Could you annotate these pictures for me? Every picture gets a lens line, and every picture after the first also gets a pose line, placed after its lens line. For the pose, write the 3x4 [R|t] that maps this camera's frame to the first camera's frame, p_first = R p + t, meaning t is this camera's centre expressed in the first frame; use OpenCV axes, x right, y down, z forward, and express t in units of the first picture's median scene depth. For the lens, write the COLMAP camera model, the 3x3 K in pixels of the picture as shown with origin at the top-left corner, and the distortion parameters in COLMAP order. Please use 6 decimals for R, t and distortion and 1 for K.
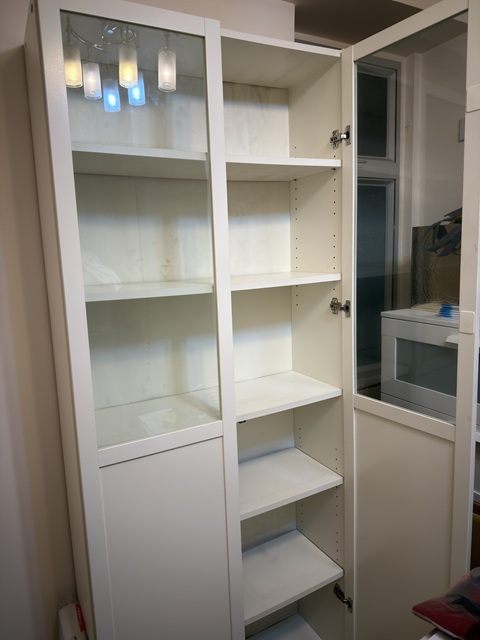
lens RADIAL K [[447.4, 0, 237.2], [0, 447.4, 321.2], [0, 0, 1]] dist [-0.023969, -0.004736]
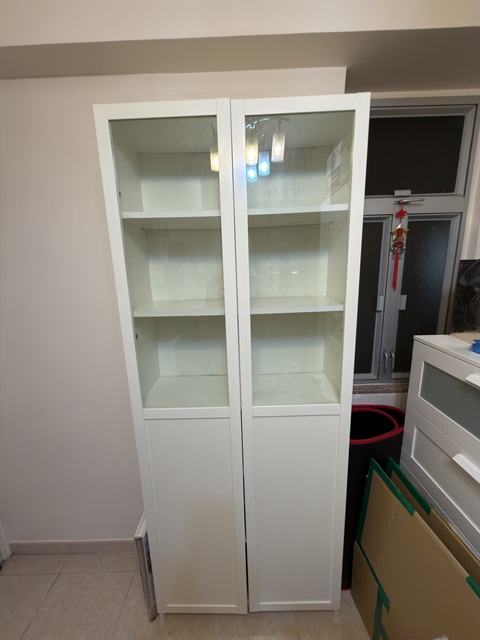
lens RADIAL K [[261.7, 0, 241.3], [0, 261.7, 317.9], [0, 0, 1]] dist [-0.002569, -0.000015]
pose [[0.884703, 0.104787, -0.454225, 0.239266], [-0.082309, 0.994212, 0.069043, -0.077182], [0.458831, -0.023695, 0.888207, 0.220830]]
